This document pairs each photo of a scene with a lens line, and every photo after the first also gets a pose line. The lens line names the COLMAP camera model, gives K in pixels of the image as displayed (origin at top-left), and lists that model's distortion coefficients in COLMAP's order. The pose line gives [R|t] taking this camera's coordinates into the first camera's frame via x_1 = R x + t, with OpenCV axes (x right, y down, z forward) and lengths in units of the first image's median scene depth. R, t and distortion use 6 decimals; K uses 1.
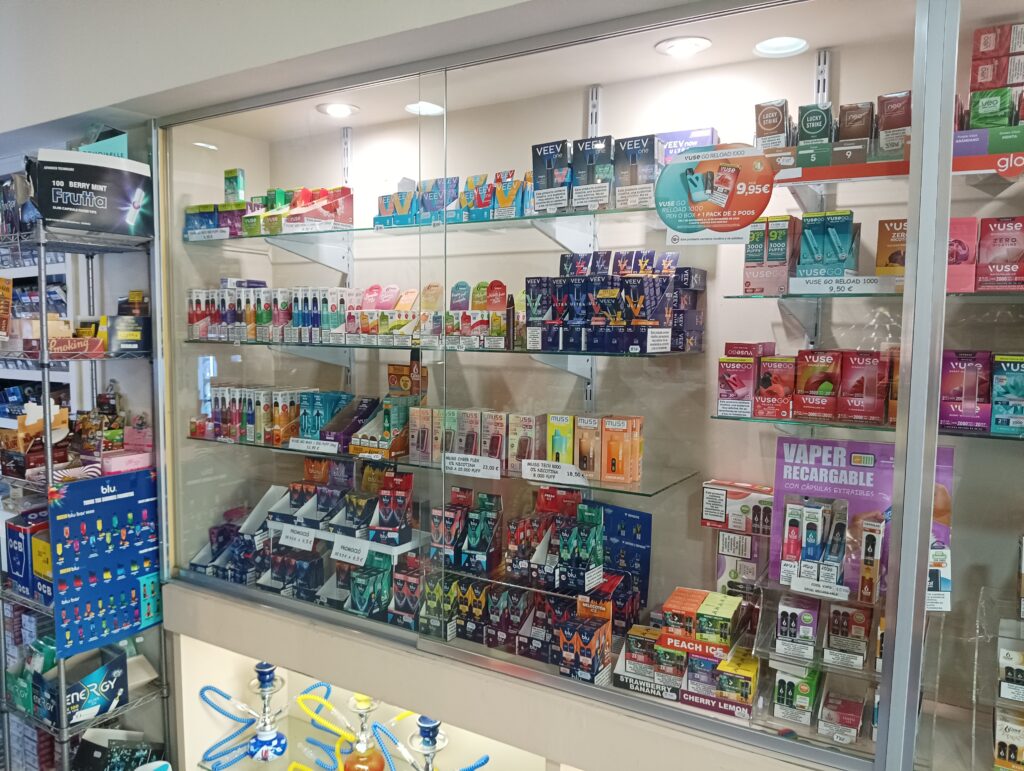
lens RADIAL K [[780.4, 0, 509.7], [0, 780.4, 383.5], [0, 0, 1]] dist [-0.046606, 0.017052]
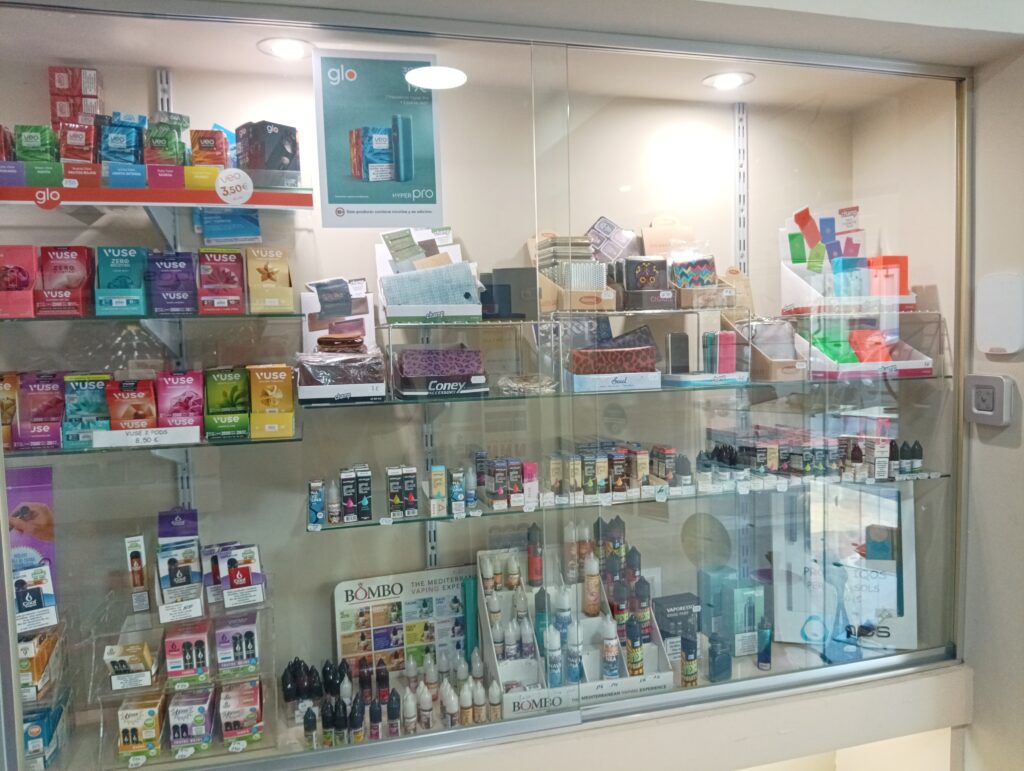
lens RADIAL K [[780.4, 0, 511.1], [0, 780.4, 392.1], [0, 0, 1]] dist [-0.046606, 0.017052]
pose [[0.679109, -0.076736, 0.730016, 0.265753], [0.087279, 0.995907, 0.023492, 0.014398], [-0.728830, 0.047761, 0.683027, -0.174874]]
